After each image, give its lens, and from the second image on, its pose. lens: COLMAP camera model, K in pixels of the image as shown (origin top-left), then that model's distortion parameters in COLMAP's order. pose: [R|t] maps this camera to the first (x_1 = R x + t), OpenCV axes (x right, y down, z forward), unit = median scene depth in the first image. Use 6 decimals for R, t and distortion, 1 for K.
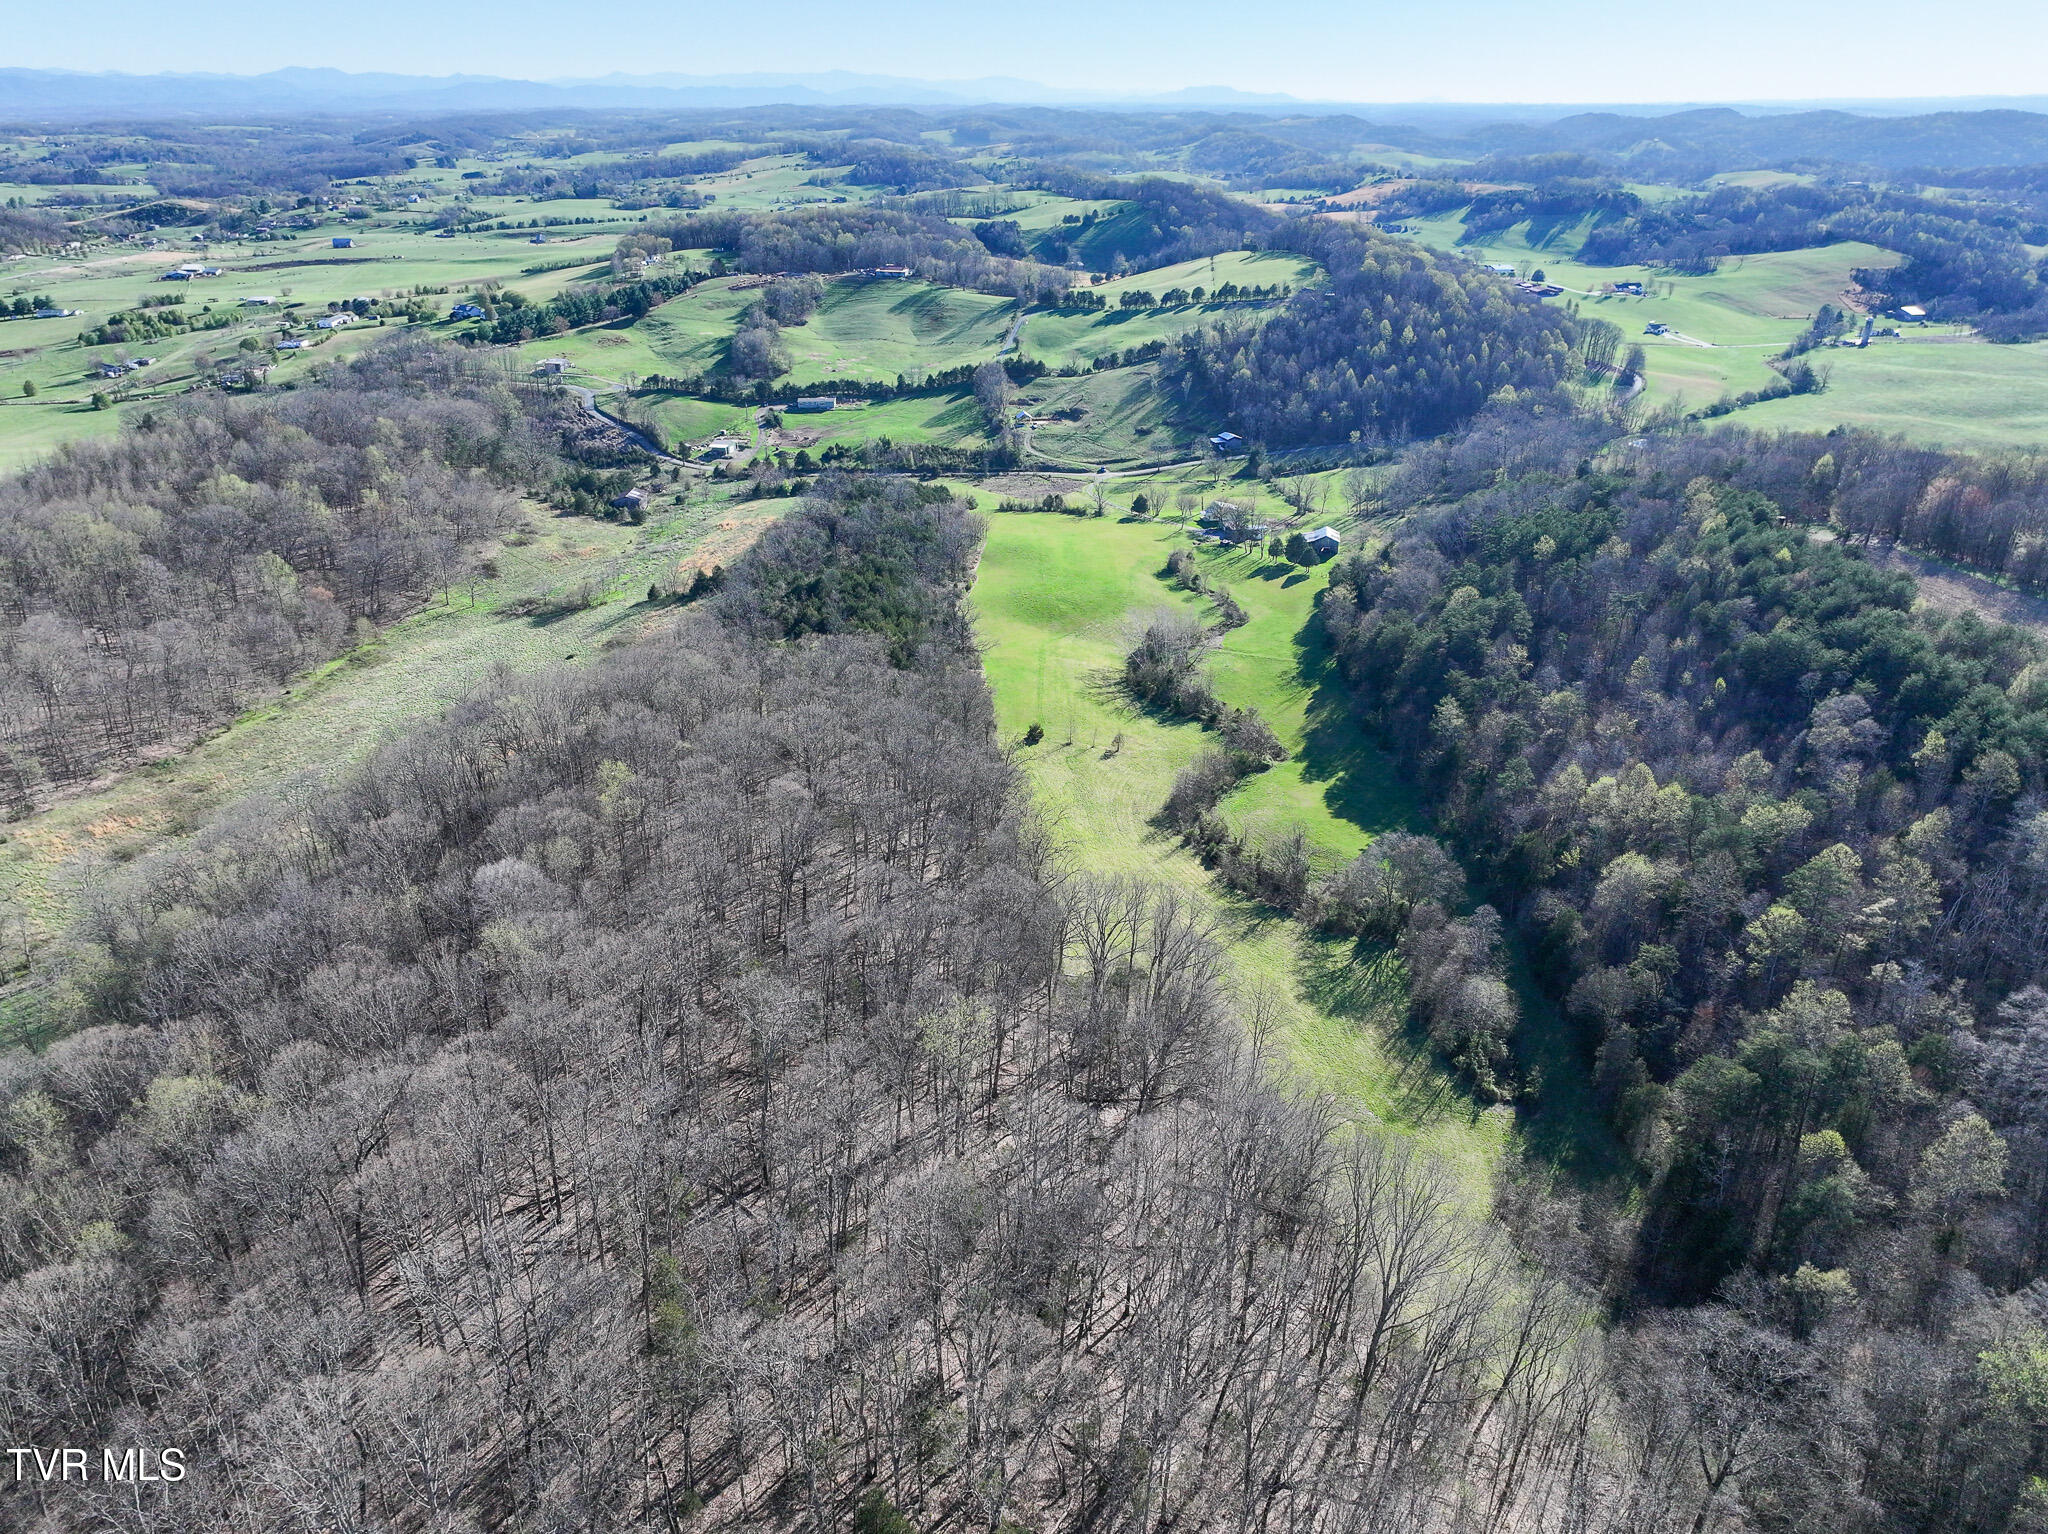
lens RADIAL K [[1462.2, 0, 1022.4], [0, 1462.2, 762.2], [0, 0, 1]] dist [0.002944, 0.026467]
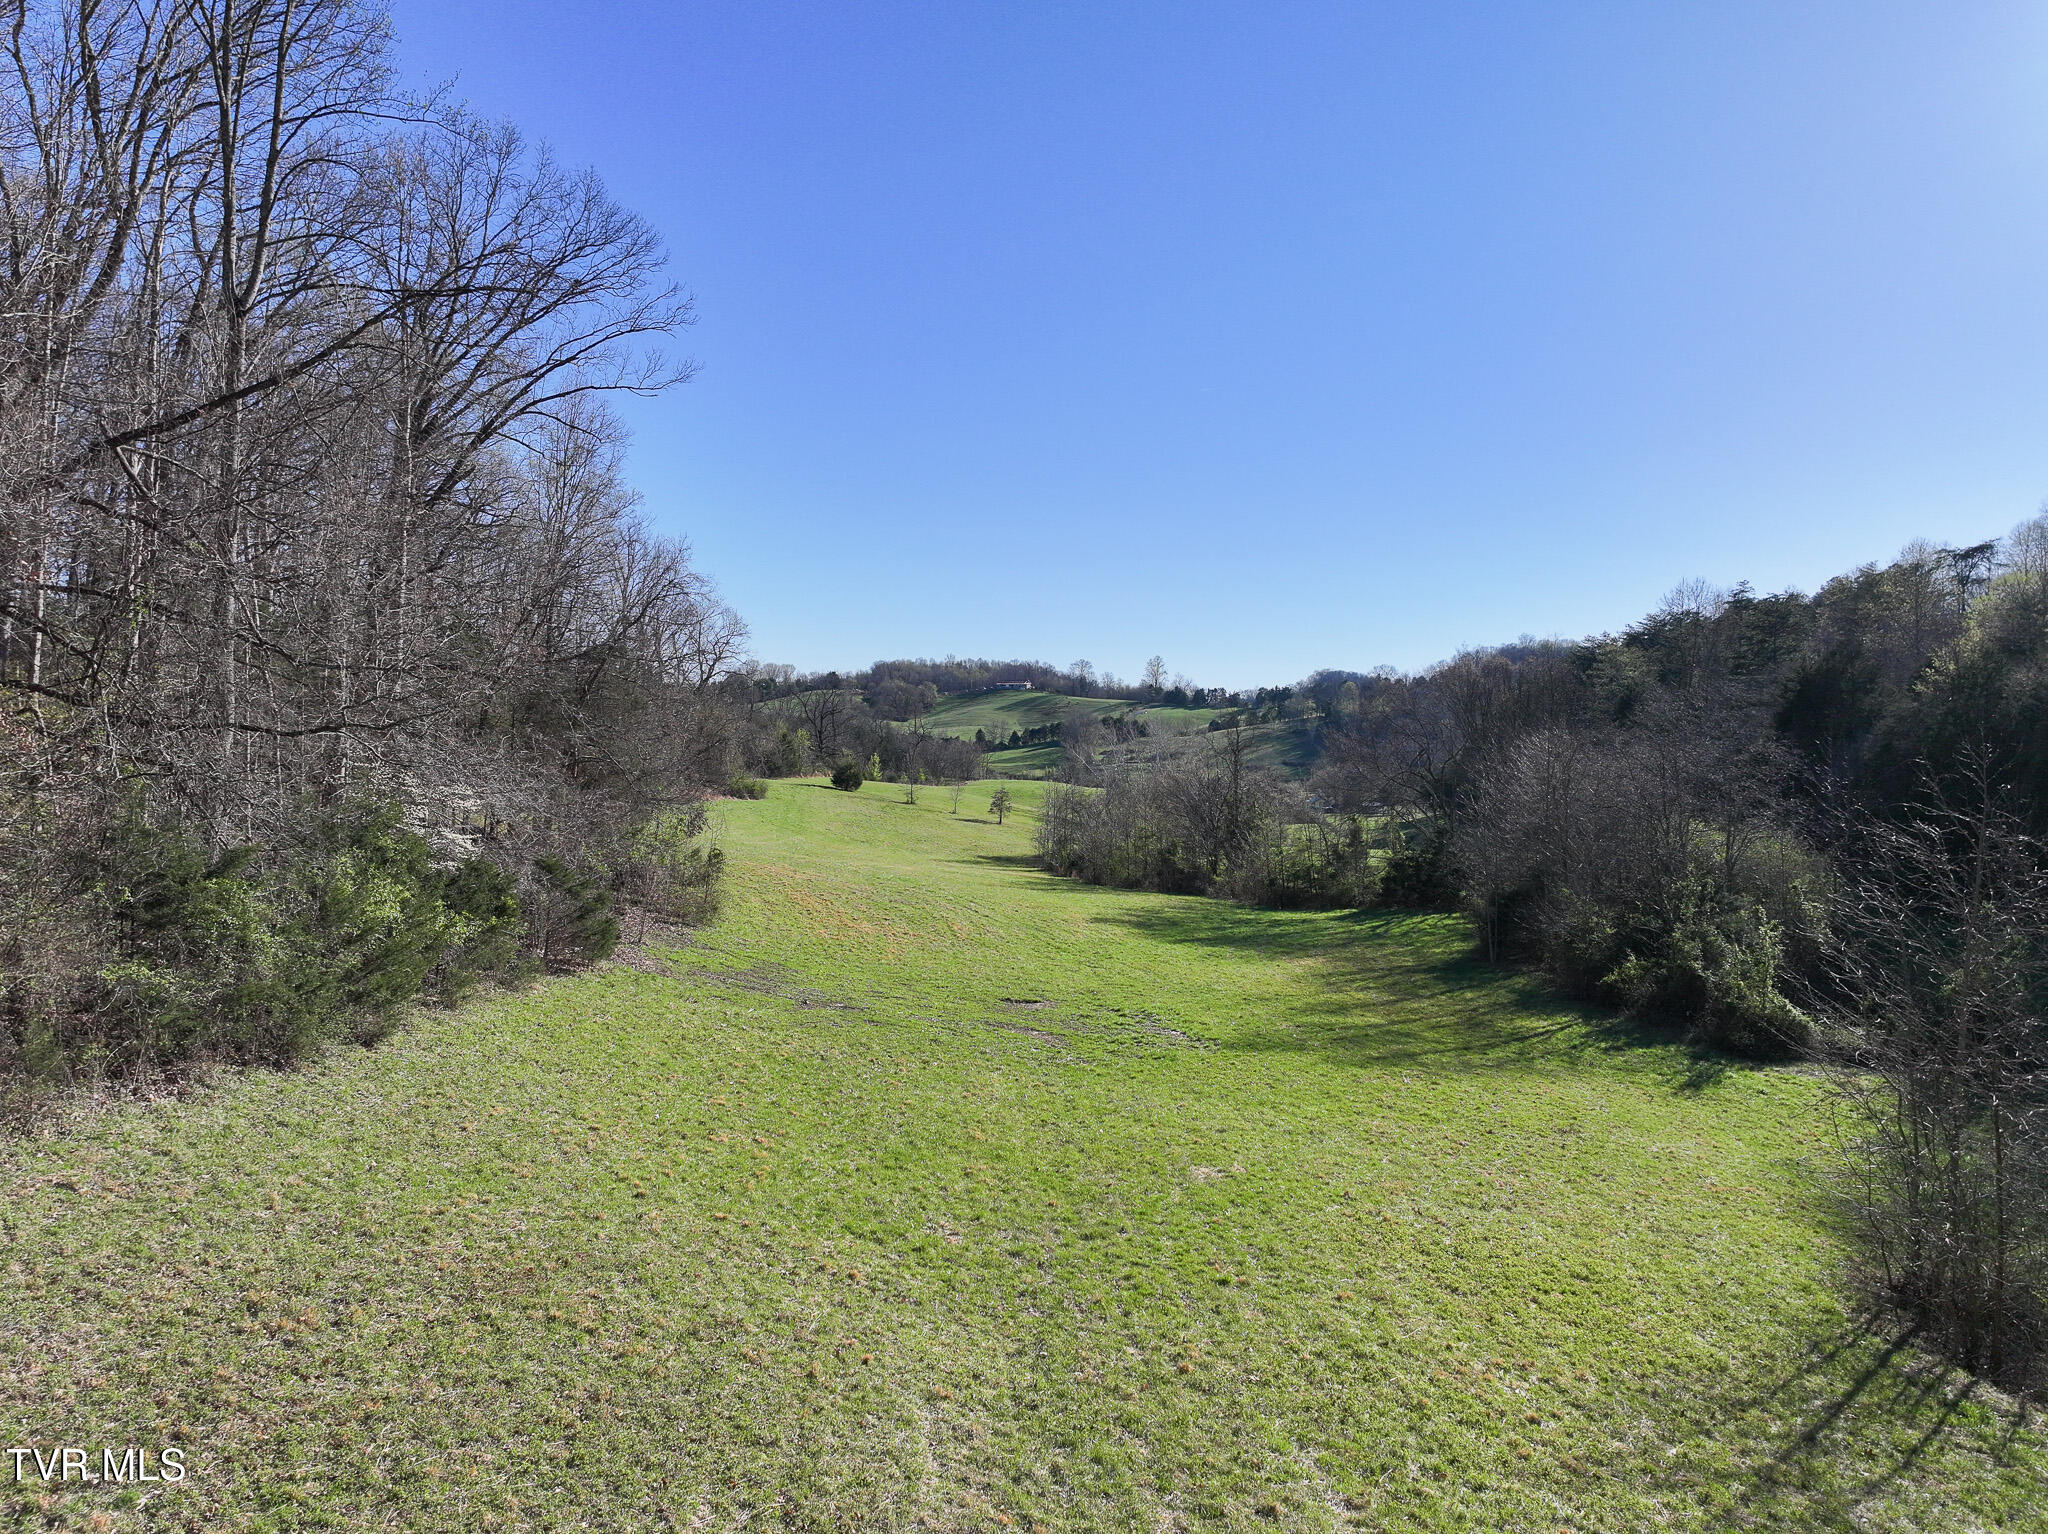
lens RADIAL K [[1462.2, 0, 1031.4], [0, 1462.2, 758.1], [0, 0, 1]] dist [0.002944, 0.026467]
pose [[0.989292, 0.007559, -0.145755, 0.079392], [-0.064391, 0.918819, -0.389392, 0.092296], [0.130979, 0.394607, 0.909467, 0.245754]]
